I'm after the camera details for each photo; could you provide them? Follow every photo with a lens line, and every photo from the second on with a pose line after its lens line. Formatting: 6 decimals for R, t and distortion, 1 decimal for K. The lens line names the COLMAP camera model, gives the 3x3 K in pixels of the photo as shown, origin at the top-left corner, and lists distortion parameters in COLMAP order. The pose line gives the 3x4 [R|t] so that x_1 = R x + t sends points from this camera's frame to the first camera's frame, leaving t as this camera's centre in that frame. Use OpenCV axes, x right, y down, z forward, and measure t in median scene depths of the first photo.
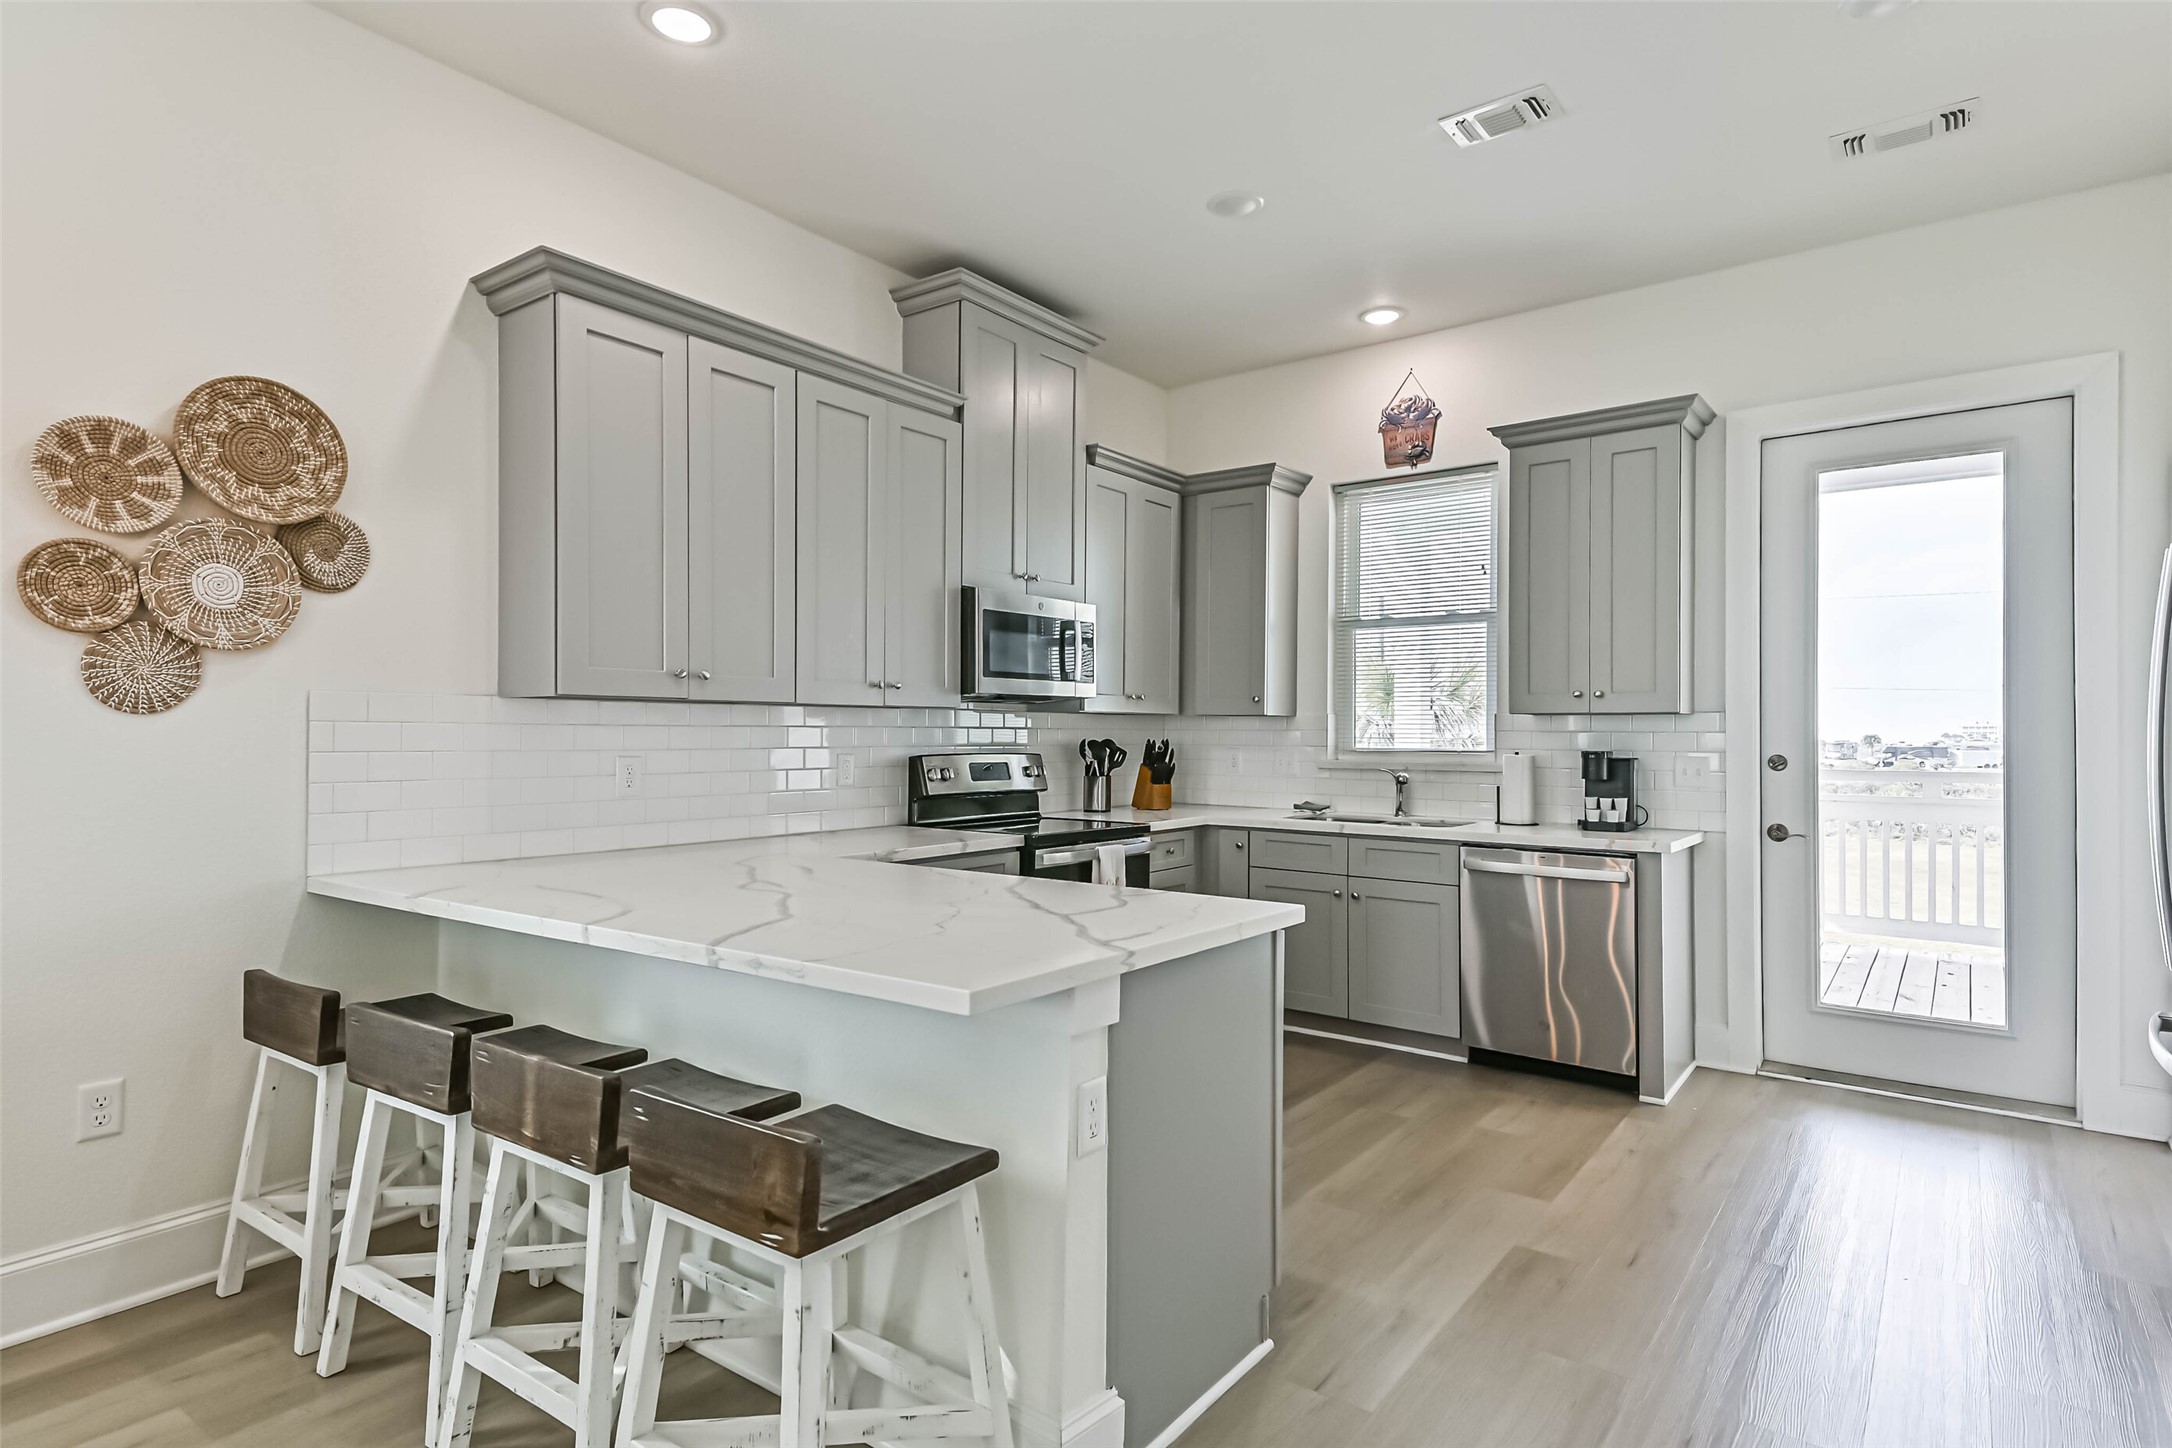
lens RADIAL K [[1132.5, 0, 1095.7], [0, 1132.5, 735.1], [0, 0, 1]] dist [0.056080, -0.022049]
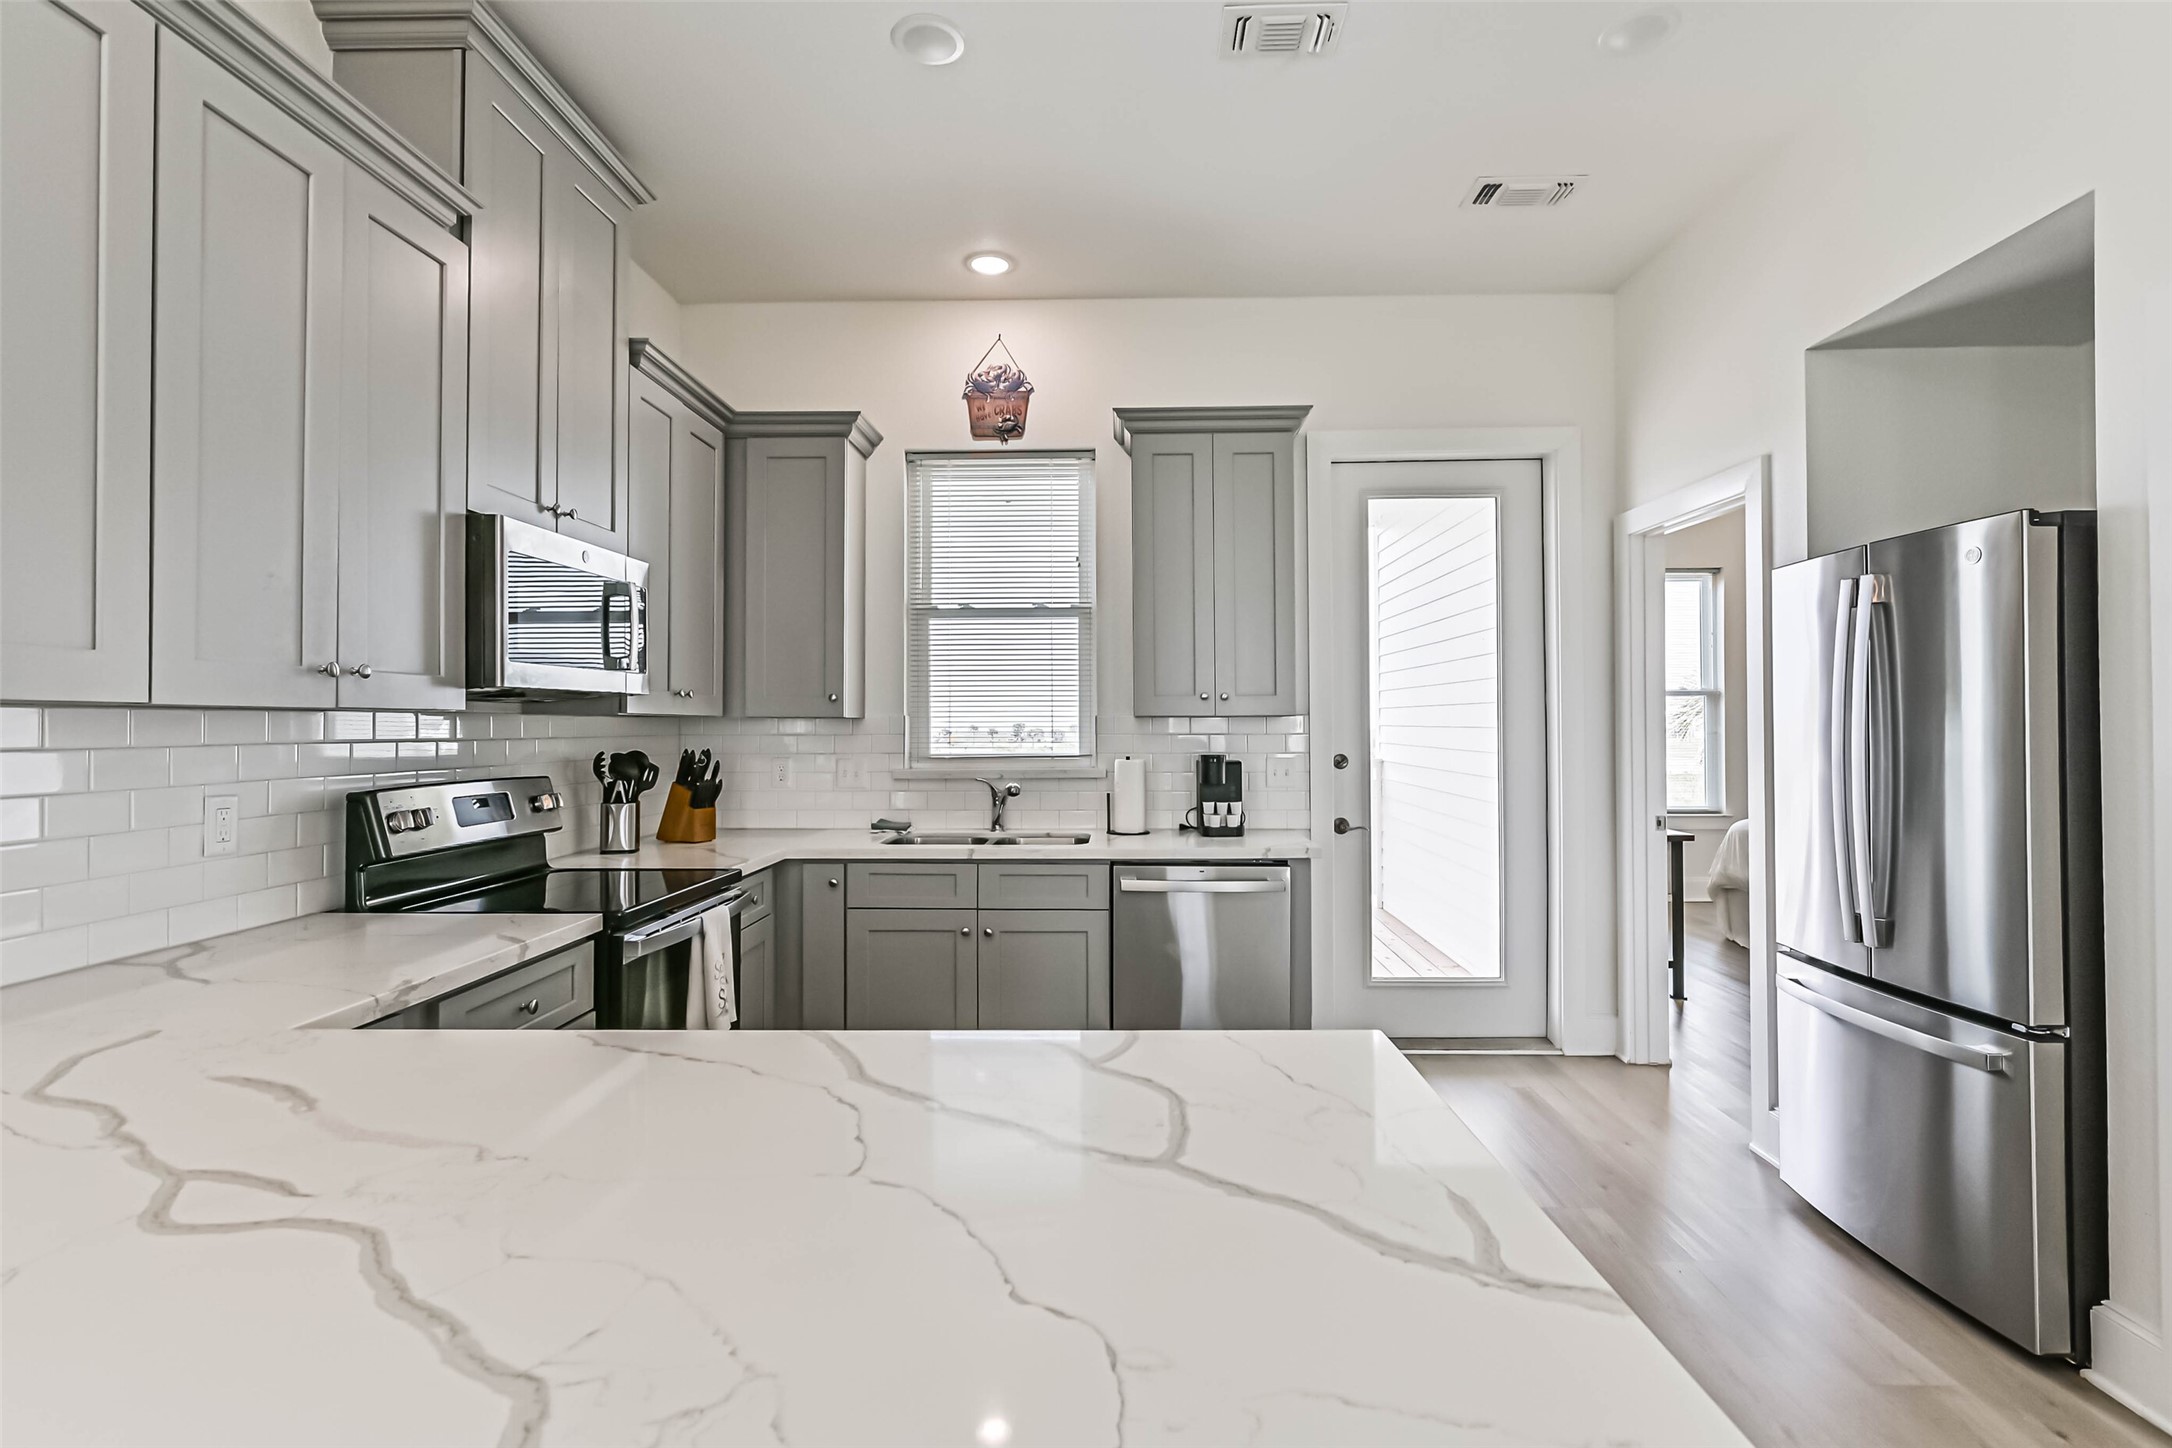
lens RADIAL K [[1038.2, 0, 1102.9], [0, 1038.2, 712.4], [0, 0, 1]] dist [-0.001323, -0.000131]
pose [[0.814135, -0.000788, 0.580675, -0.142459], [0.008830, 0.999900, -0.011024, -0.012164], [-0.580608, 0.014102, 0.814061, 0.304201]]
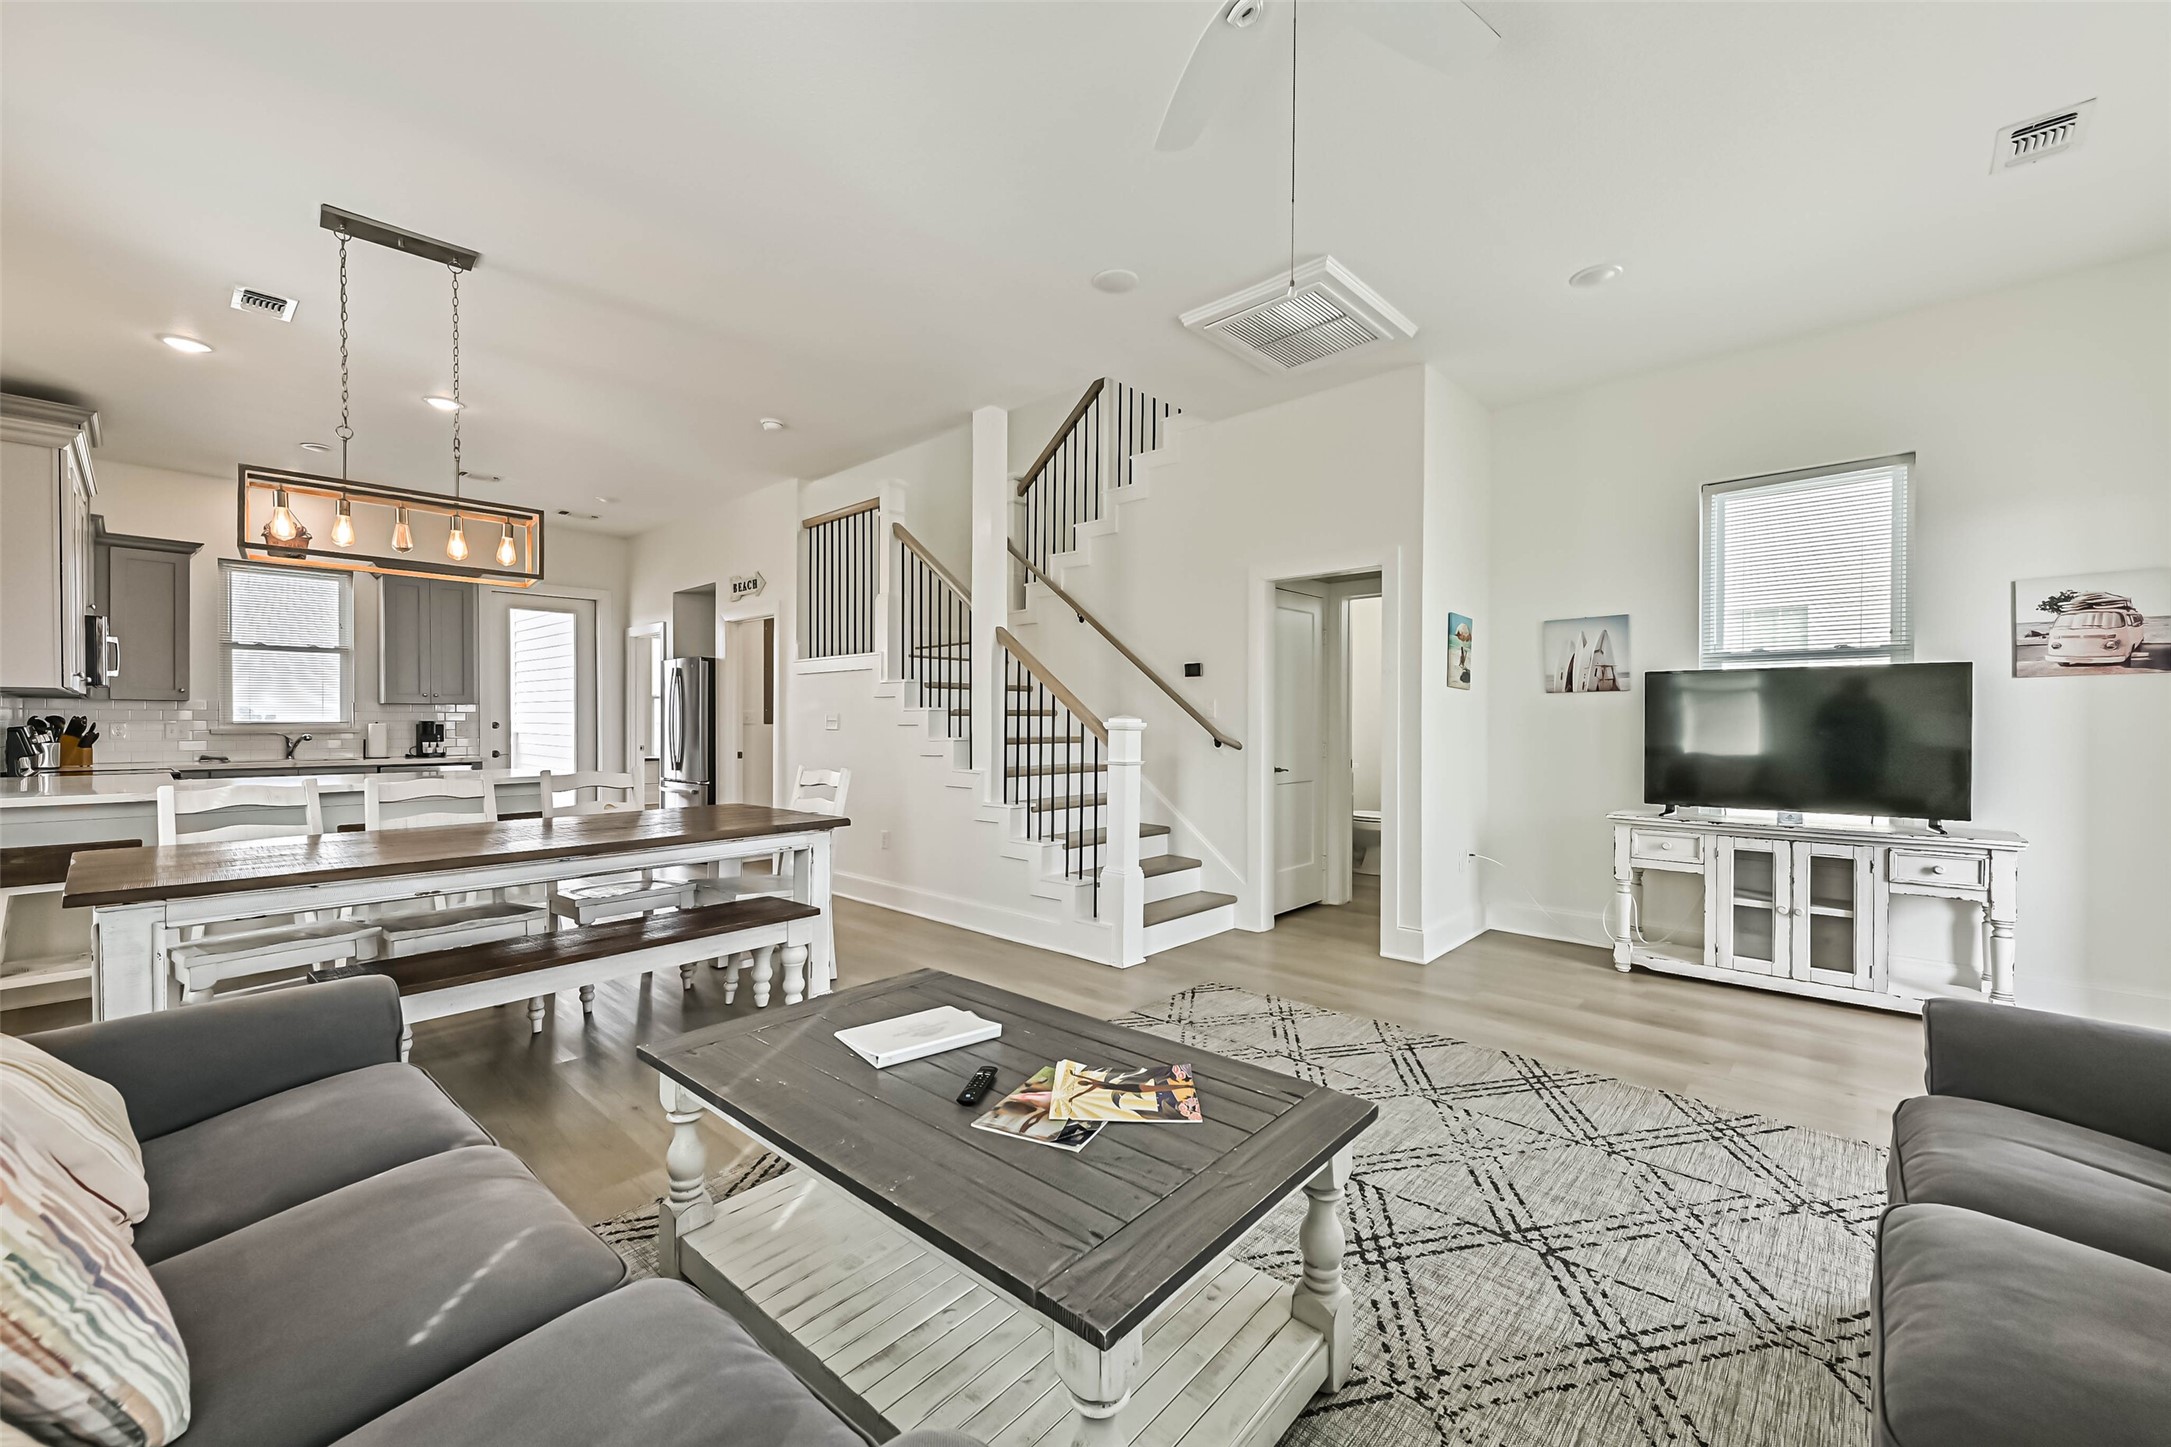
lens RADIAL K [[856.6, 0, 1098.0], [0, 856.6, 722.2], [0, 0, 1]] dist [0.015130, -0.003673]
pose [[0.094176, -0.007090, 0.995530, -0.999097], [0.000656, 0.999975, 0.007060, 0.005139], [-0.995555, -0.000011, 0.094178, -0.397275]]
